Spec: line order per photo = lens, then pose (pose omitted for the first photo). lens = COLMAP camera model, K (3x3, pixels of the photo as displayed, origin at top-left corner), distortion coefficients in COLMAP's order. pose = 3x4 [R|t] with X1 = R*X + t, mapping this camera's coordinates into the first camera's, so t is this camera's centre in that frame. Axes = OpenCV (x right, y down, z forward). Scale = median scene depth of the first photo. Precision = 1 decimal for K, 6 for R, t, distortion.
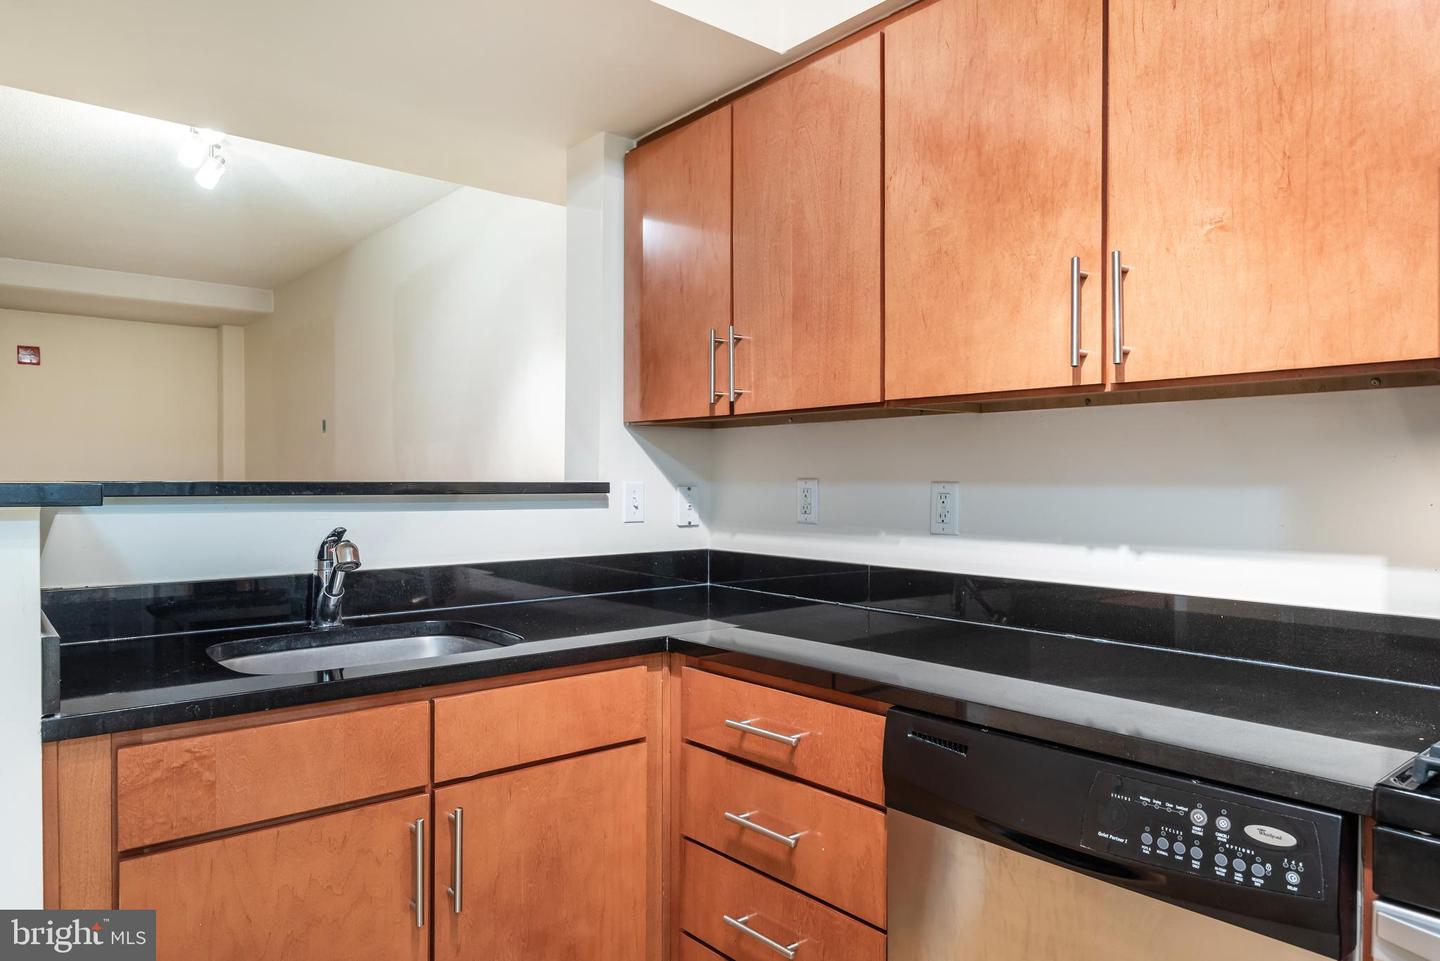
lens RADIAL K [[917.5, 0, 707.7], [0, 917.5, 486.6], [0, 0, 1]] dist [0.001340, 0.002678]
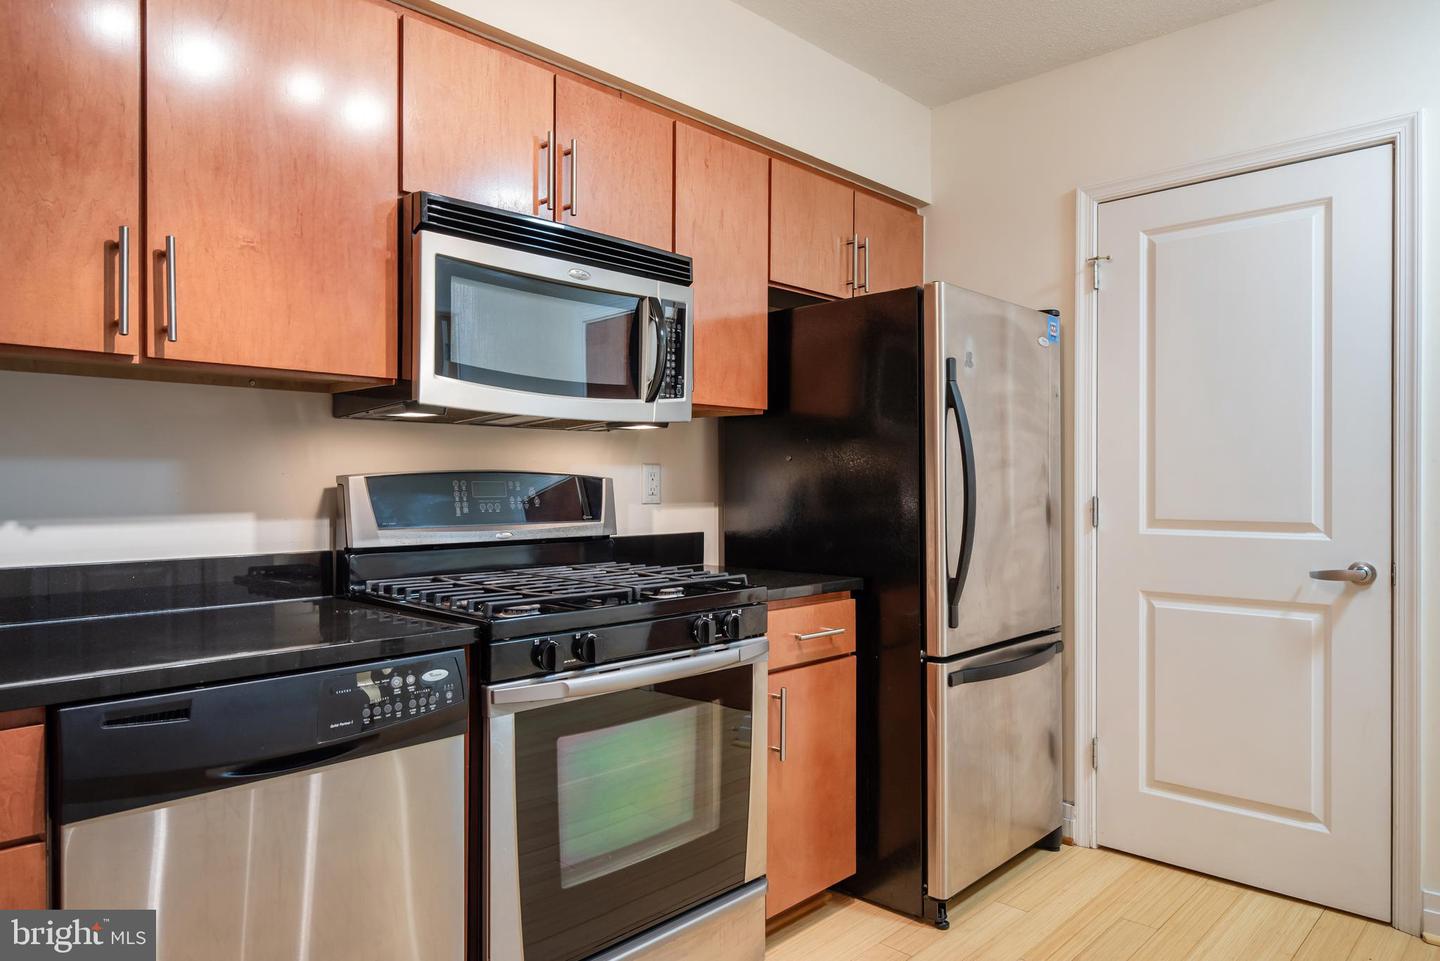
lens RADIAL K [[943.3, 0, 722.3], [0, 943.3, 485.4], [0, 0, 1]] dist [-0.000858, 0.004085]
pose [[-0.122630, -0.003865, 0.992445, -0.636429], [0.008956, 0.999947, 0.005001, 0.031273], [-0.992412, 0.009502, -0.122589, 0.429681]]
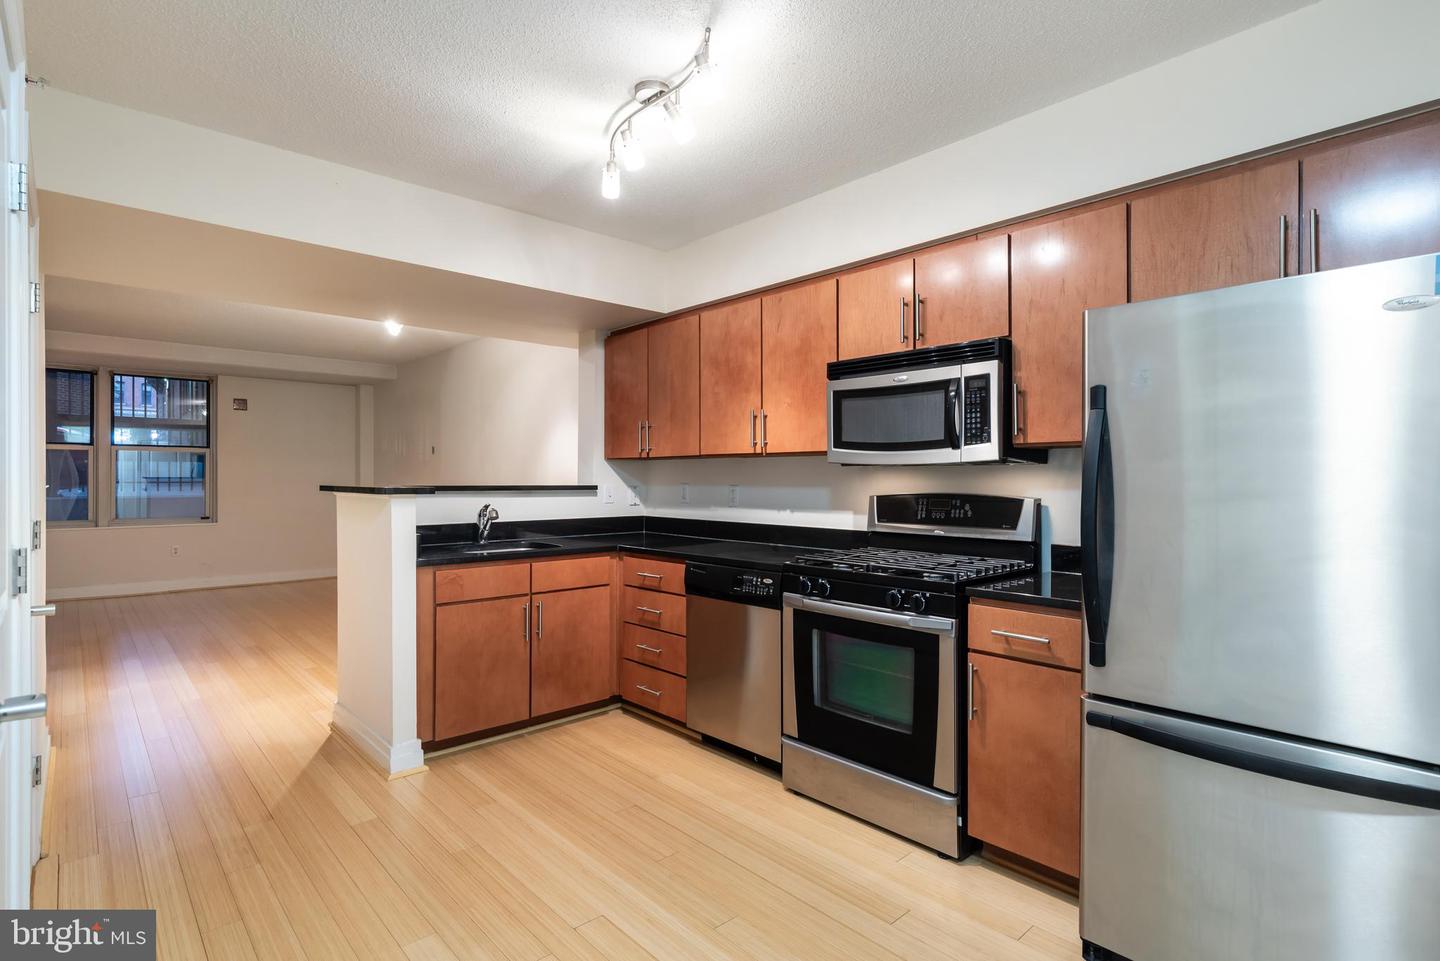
lens RADIAL K [[716.5, 0, 720.0], [0, 716.5, 480.5], [0, 0, 1]] dist [0.000259, 0.000409]
pose [[0.999029, -0.000928, 0.044040, 0.174837], [0.001189, 0.999982, -0.005888, -0.008647], [-0.044034, 0.005935, 0.999012, -1.166538]]
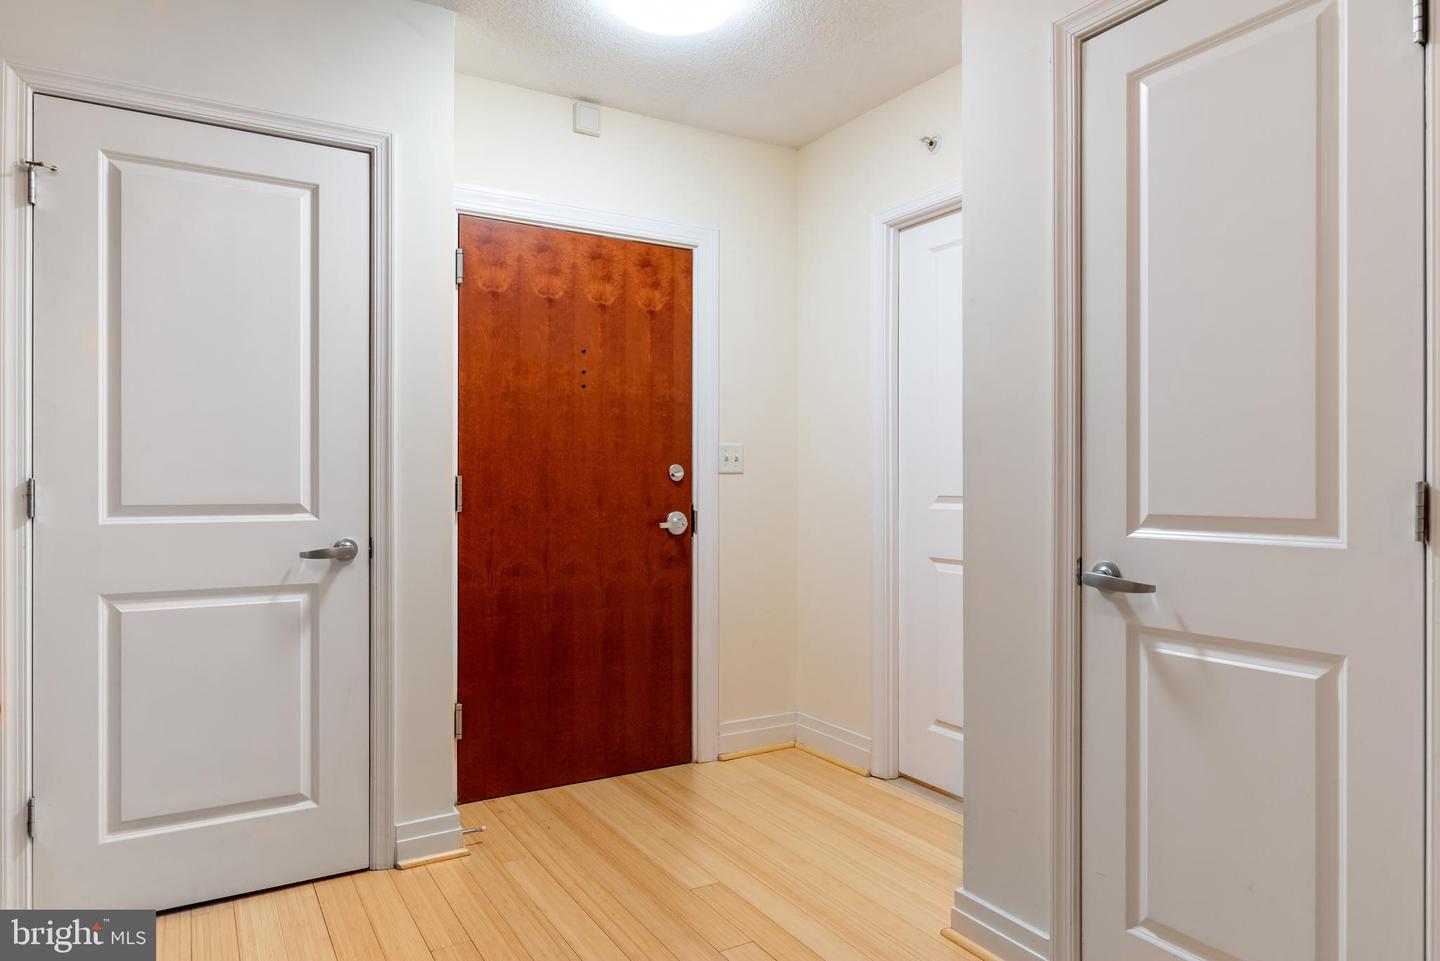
lens RADIAL K [[917.5, 0, 707.7], [0, 917.5, 486.6], [0, 0, 1]] dist [0.001340, 0.002678]
pose [[-0.990421, -0.004479, 0.138010, -0.090507], [-0.002834, 0.999923, 0.012114, 0.060739], [-0.138053, 0.011606, -0.990357, 0.681759]]
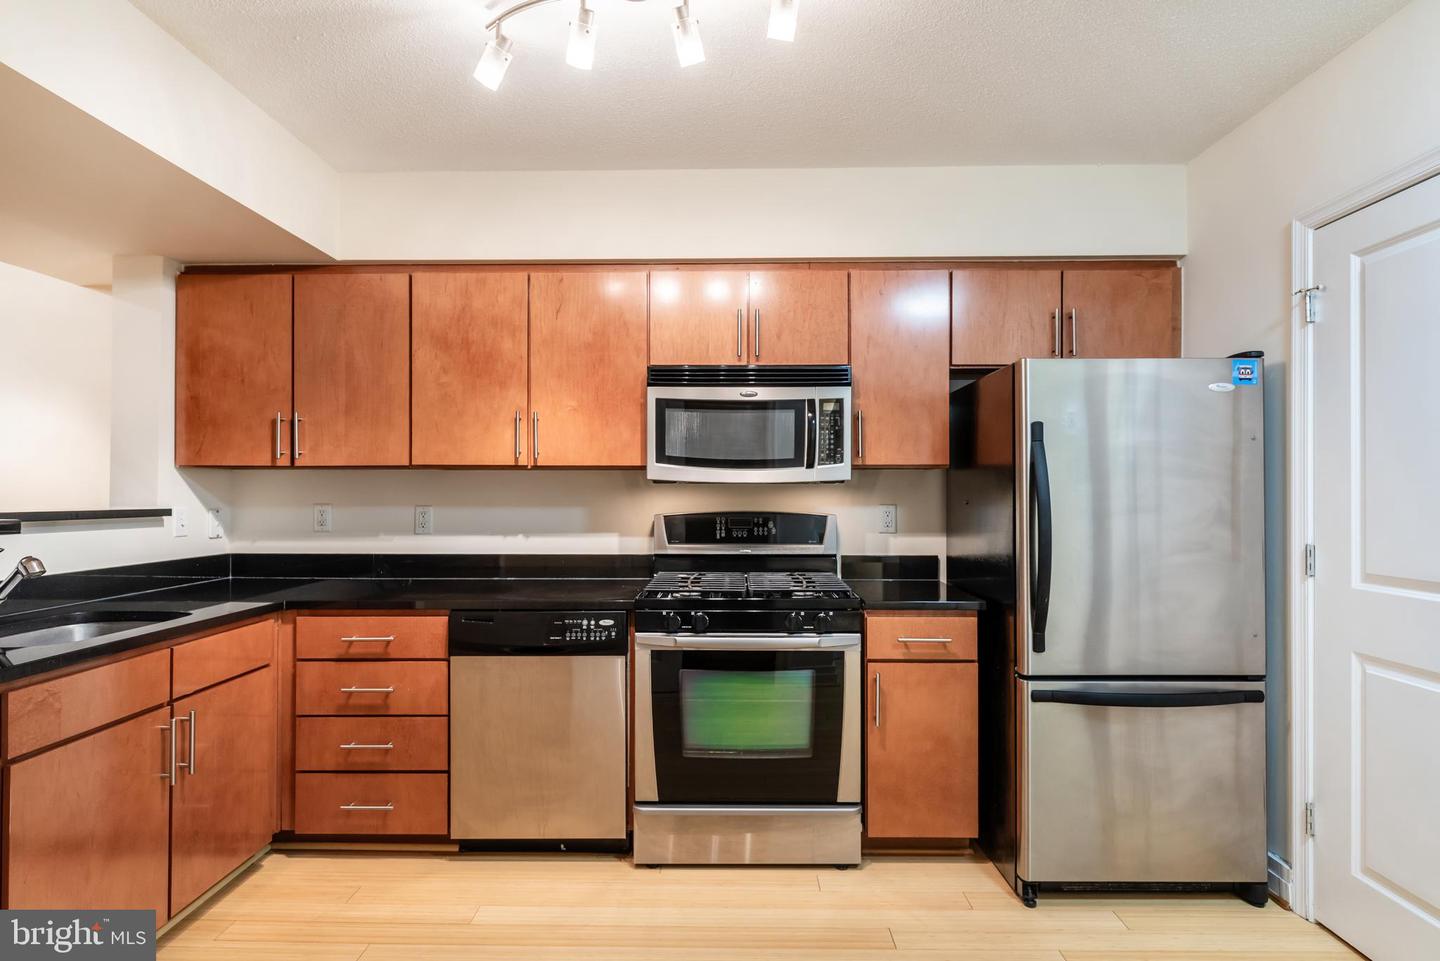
lens RADIAL K [[731.4, 0, 715.8], [0, 731.4, 488.3], [0, 0, 1]] dist [-0.002268, 0.000189]
pose [[0.652678, 0.002374, 0.757631, -0.614540], [0.007881, 0.999920, -0.009922, -0.026712], [-0.757594, 0.012447, 0.652607, -0.539223]]
